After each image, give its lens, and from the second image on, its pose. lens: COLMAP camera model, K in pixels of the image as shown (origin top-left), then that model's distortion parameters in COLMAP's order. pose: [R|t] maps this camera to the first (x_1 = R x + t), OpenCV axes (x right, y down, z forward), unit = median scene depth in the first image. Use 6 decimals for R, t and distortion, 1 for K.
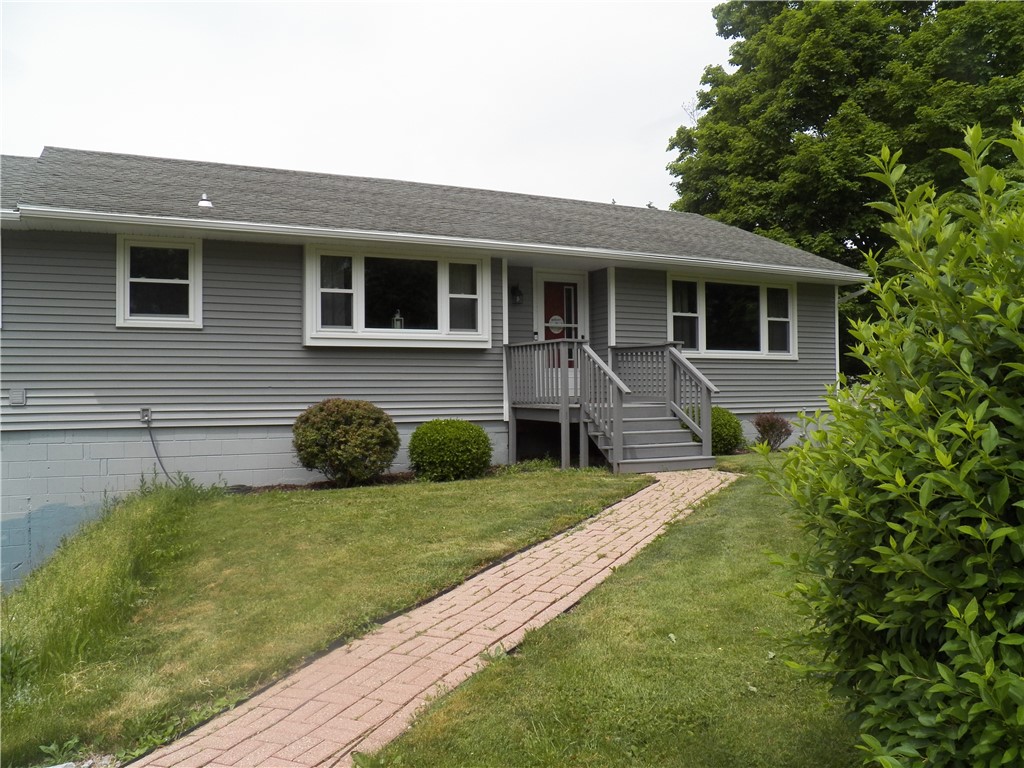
lens RADIAL K [[821.6, 0, 511.0], [0, 821.6, 404.5], [0, 0, 1]] dist [-0.043002, 0.003886]
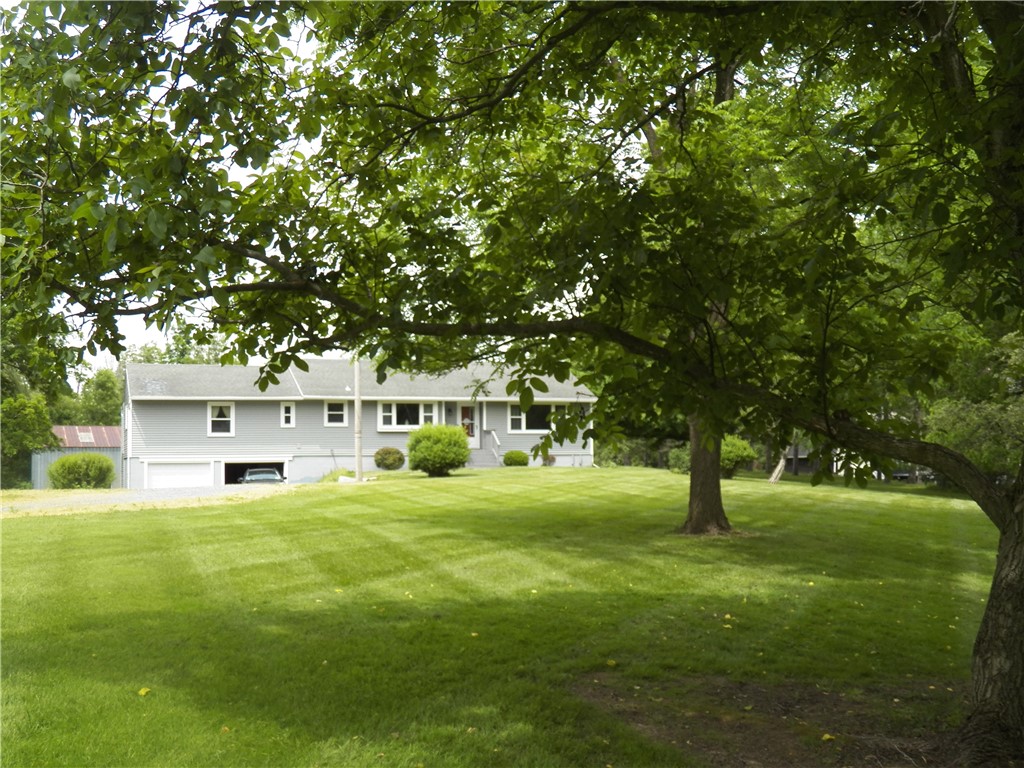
lens RADIAL K [[1312.9, 0, 512.0], [0, 1312.9, 384.0], [0, 0, 1]] dist [0.000712, -0.000259]
pose [[0.991883, 0.000604, -0.127150, 0.947934], [-0.006901, 0.998770, -0.049096, -0.006136], [0.126964, 0.049575, 0.990668, -4.137314]]
